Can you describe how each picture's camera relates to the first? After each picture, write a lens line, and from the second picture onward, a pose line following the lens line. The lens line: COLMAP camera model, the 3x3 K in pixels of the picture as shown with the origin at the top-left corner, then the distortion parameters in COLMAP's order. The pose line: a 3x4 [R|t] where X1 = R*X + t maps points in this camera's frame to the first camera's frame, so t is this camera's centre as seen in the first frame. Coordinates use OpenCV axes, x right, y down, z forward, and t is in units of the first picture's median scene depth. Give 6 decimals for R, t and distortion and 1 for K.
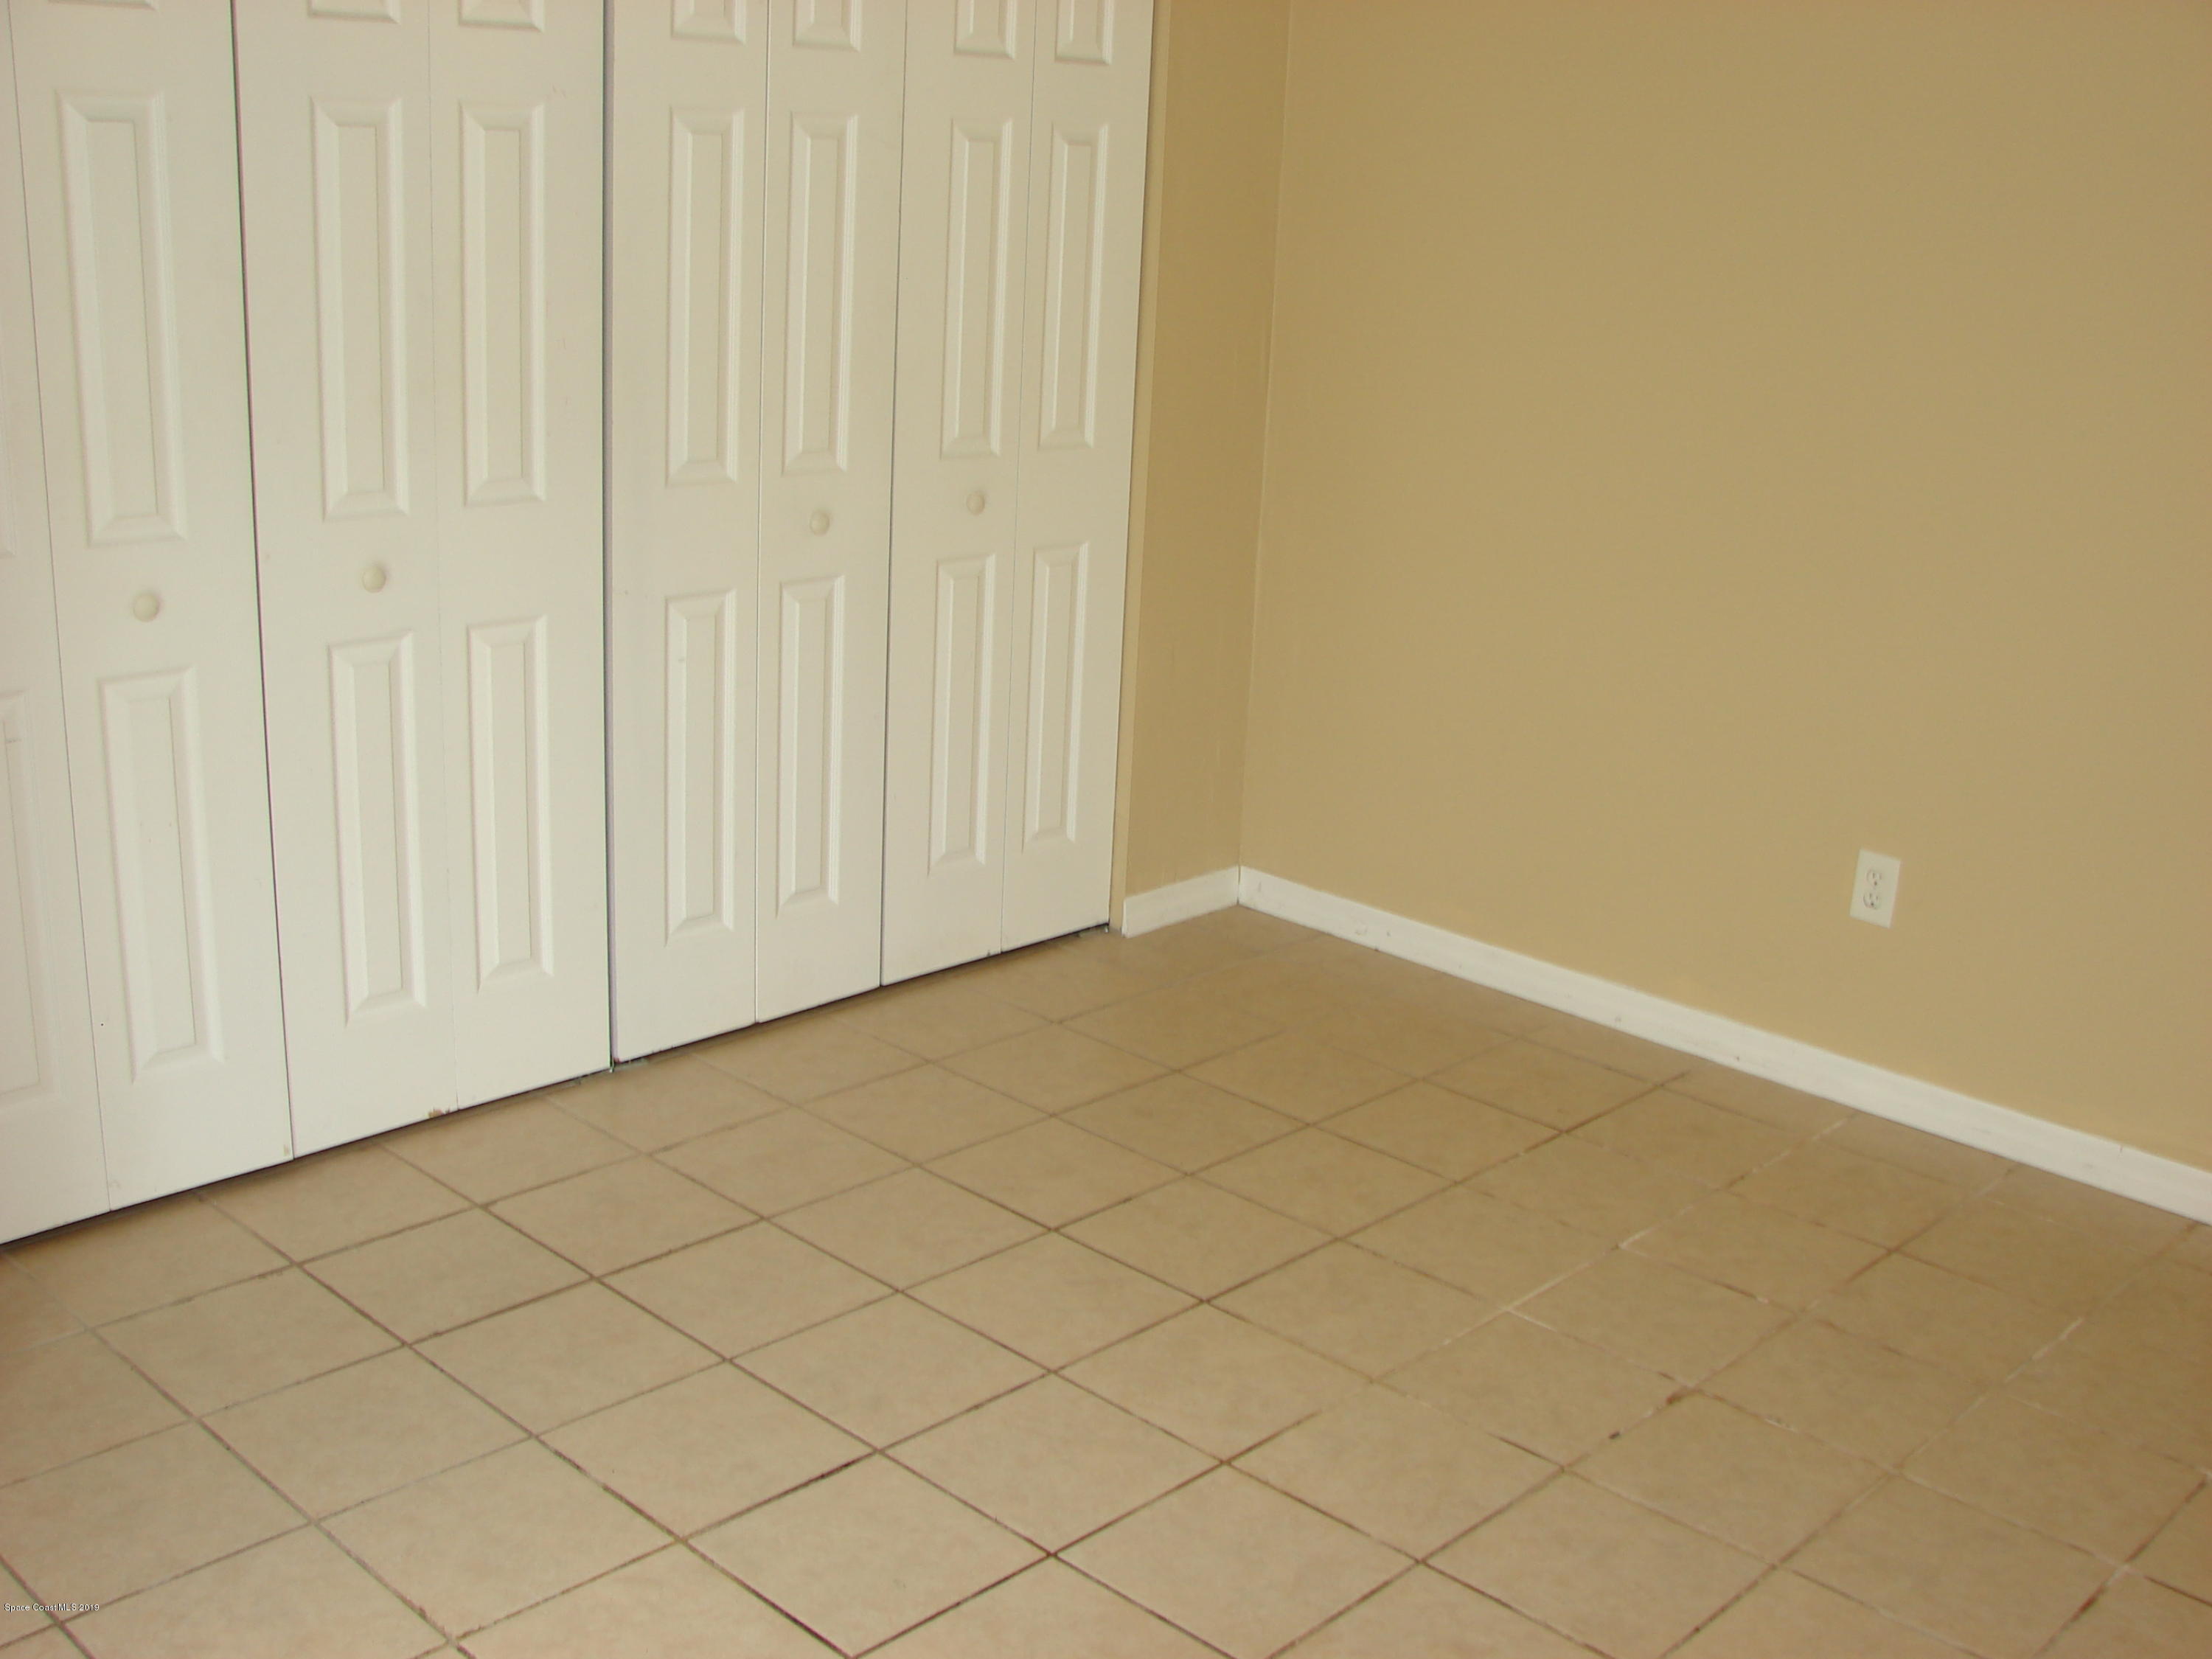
lens RADIAL K [[2450.4, 0, 1116.4], [0, 2450.4, 843.2], [0, 0, 1]] dist [-0.097494, 0.000000]
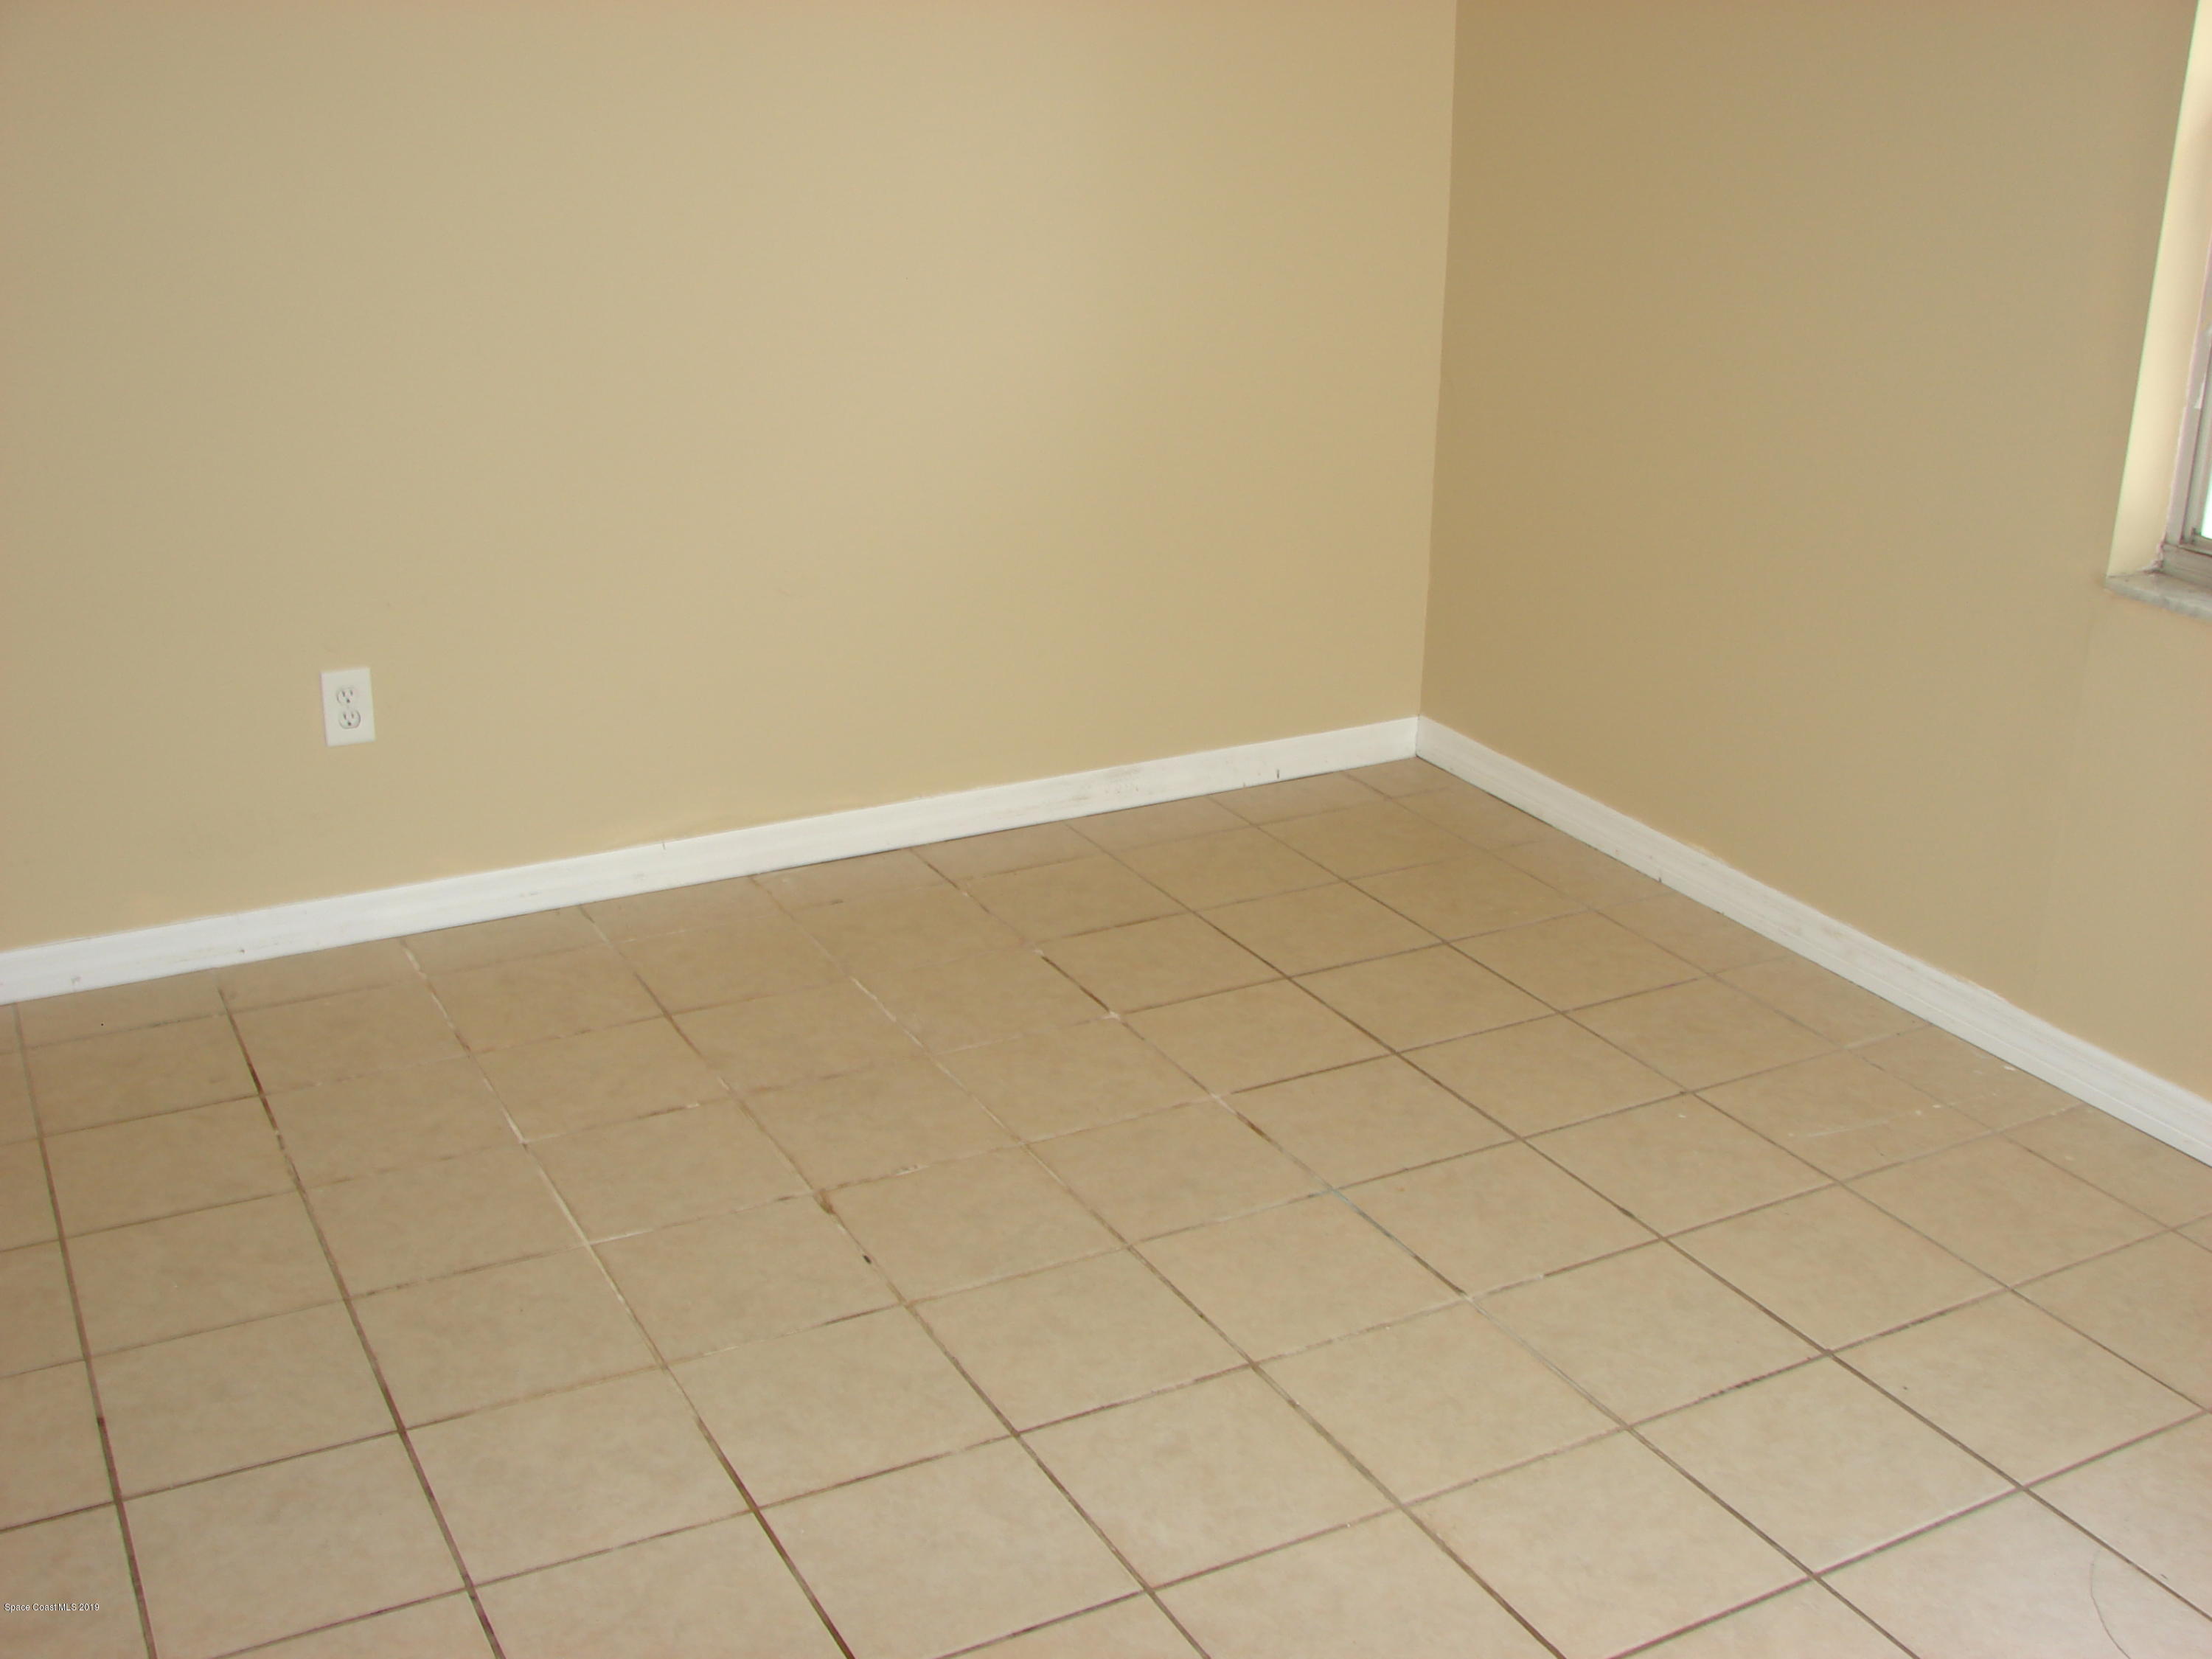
lens RADIAL K [[2450.4, 0, 1108.9], [0, 2450.4, 830.0], [0, 0, 1]] dist [-0.097494, 0.000000]
pose [[0.338167, -0.380220, 0.860858, -0.414083], [0.285306, 0.913120, 0.291227, -0.128943], [-0.896796, 0.147125, 0.417266, 0.379979]]
